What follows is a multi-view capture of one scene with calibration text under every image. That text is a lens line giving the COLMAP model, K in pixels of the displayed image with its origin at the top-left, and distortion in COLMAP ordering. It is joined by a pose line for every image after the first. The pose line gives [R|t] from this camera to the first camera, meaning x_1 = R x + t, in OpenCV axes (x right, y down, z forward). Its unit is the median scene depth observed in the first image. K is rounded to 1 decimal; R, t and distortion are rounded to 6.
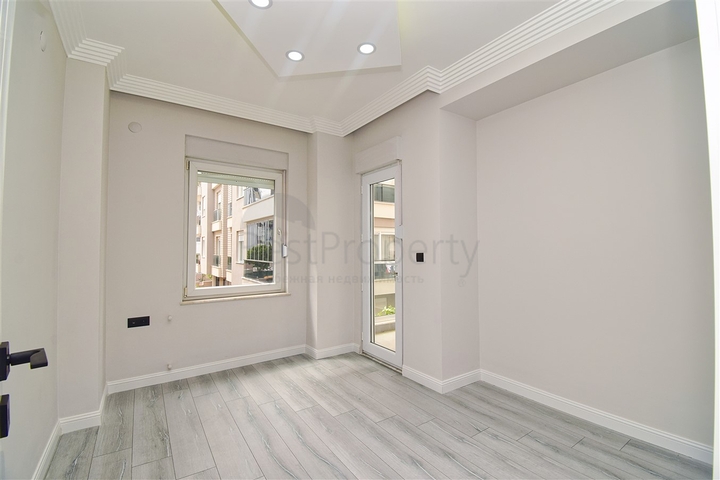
lens RADIAL K [[317.5, 0, 358.7], [0, 317.5, 239.4], [0, 0, 1]] dist [-0.001641, -0.003569]
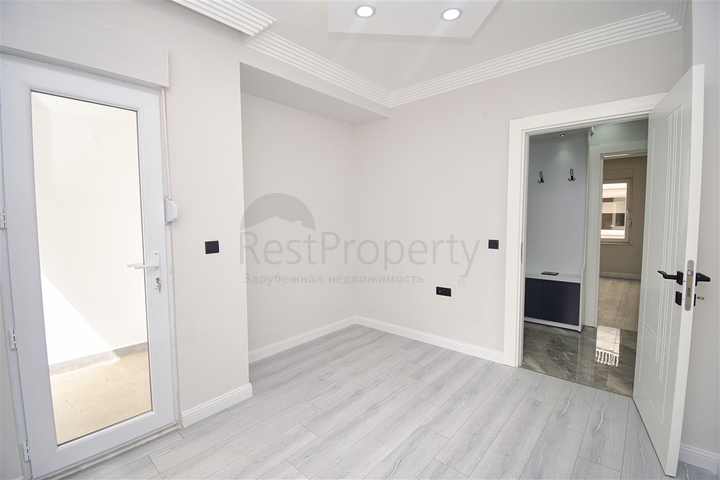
lens RADIAL K [[317.5, 0, 358.5], [0, 317.5, 239.6], [0, 0, 1]] dist [-0.001641, -0.003569]
pose [[-0.247697, -0.054677, 0.967293, -0.817087], [-0.019969, 0.998482, 0.051326, -0.008666], [-0.968632, -0.006602, -0.248413, 1.162009]]
